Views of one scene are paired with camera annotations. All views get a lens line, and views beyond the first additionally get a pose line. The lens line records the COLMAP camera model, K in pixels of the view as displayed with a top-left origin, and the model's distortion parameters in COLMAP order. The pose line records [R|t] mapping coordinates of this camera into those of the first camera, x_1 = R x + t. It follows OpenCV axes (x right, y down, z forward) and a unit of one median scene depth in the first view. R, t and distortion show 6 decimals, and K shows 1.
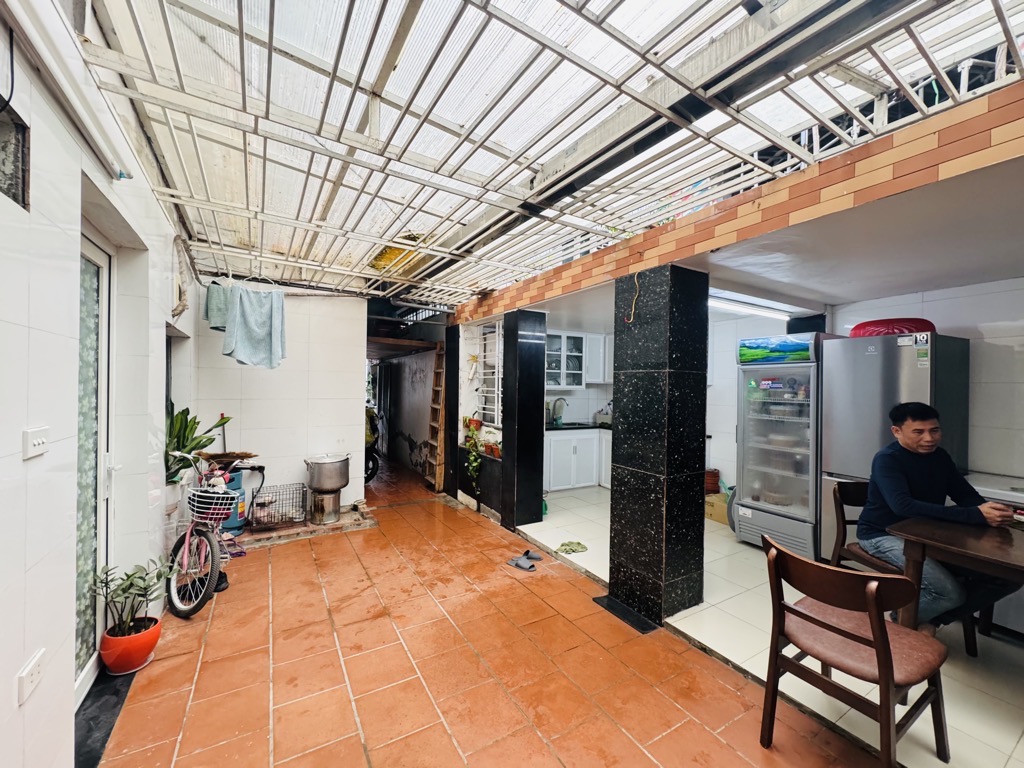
lens RADIAL K [[409.2, 0, 510.6], [0, 409.2, 384.0], [0, 0, 1]] dist [0.000200, -0.000772]
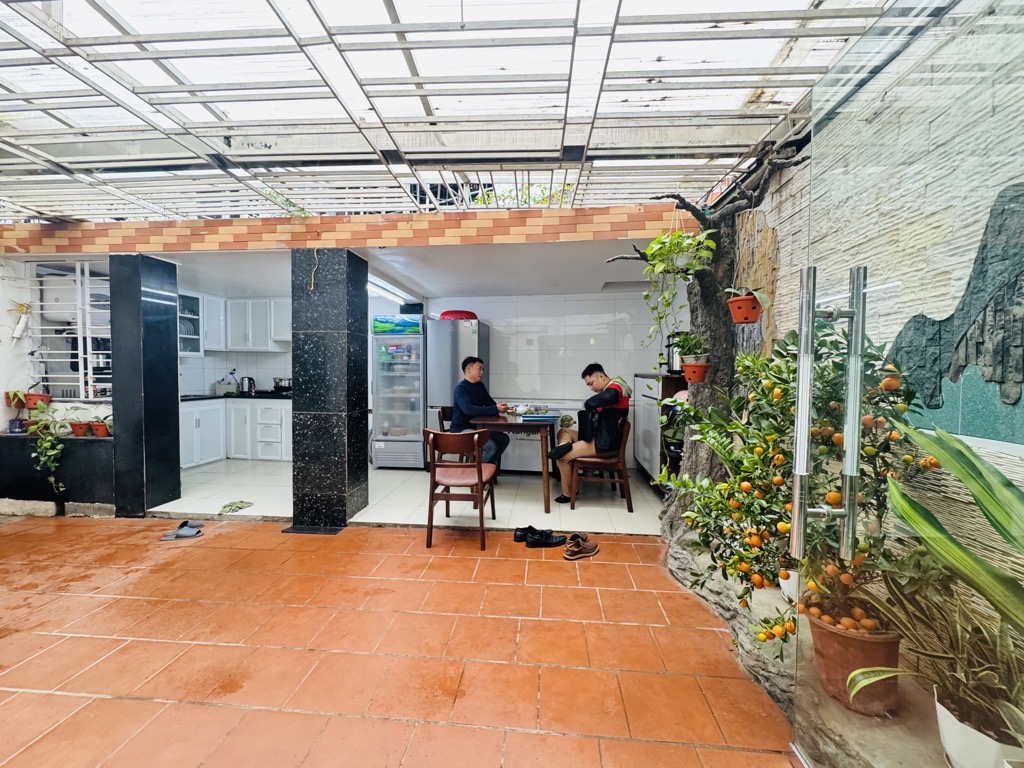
lens RADIAL K [[409.2, 0, 512.4], [0, 409.2, 382.9], [0, 0, 1]] dist [0.000200, -0.000772]
pose [[0.582656, -0.037984, 0.811830, -0.281026], [0.000705, 0.998930, 0.046233, 0.053271], [-0.812718, -0.026366, 0.582060, -0.142751]]
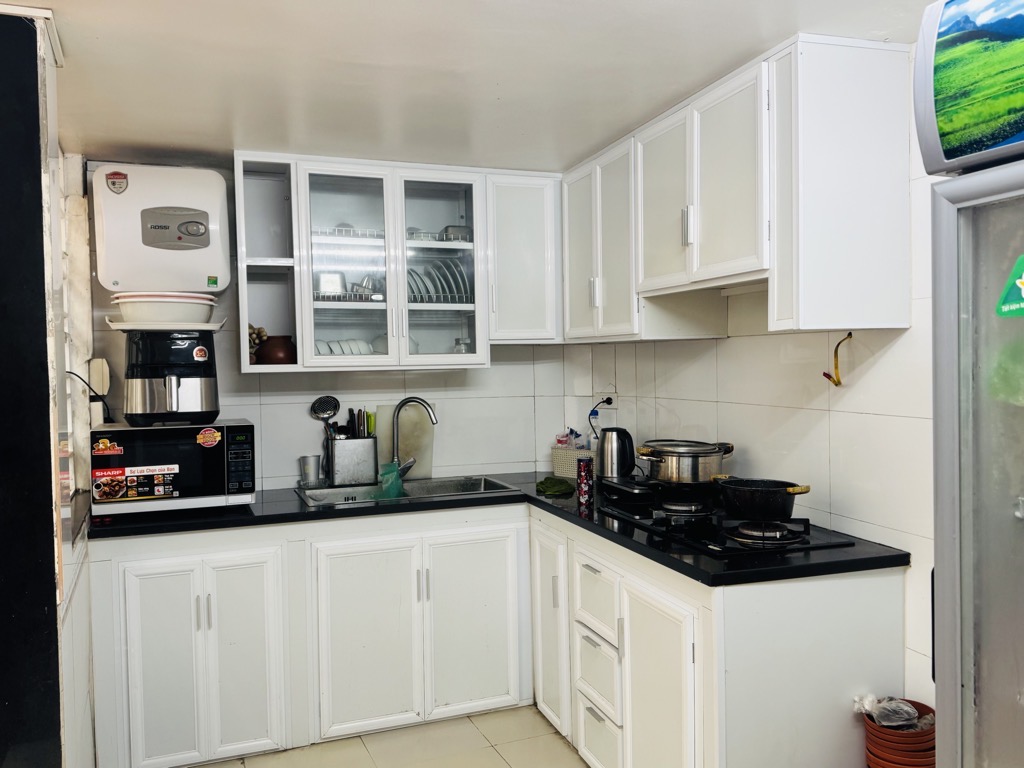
lens RADIAL K [[827.1, 0, 512.2], [0, 827.1, 380.4], [0, 0, 1]] dist [0.017412, 0.000114]
pose [[0.989828, -0.029391, -0.139198, 0.502235], [0.032714, 0.999230, 0.021646, 0.020001], [0.138455, -0.025980, 0.990028, 0.762189]]
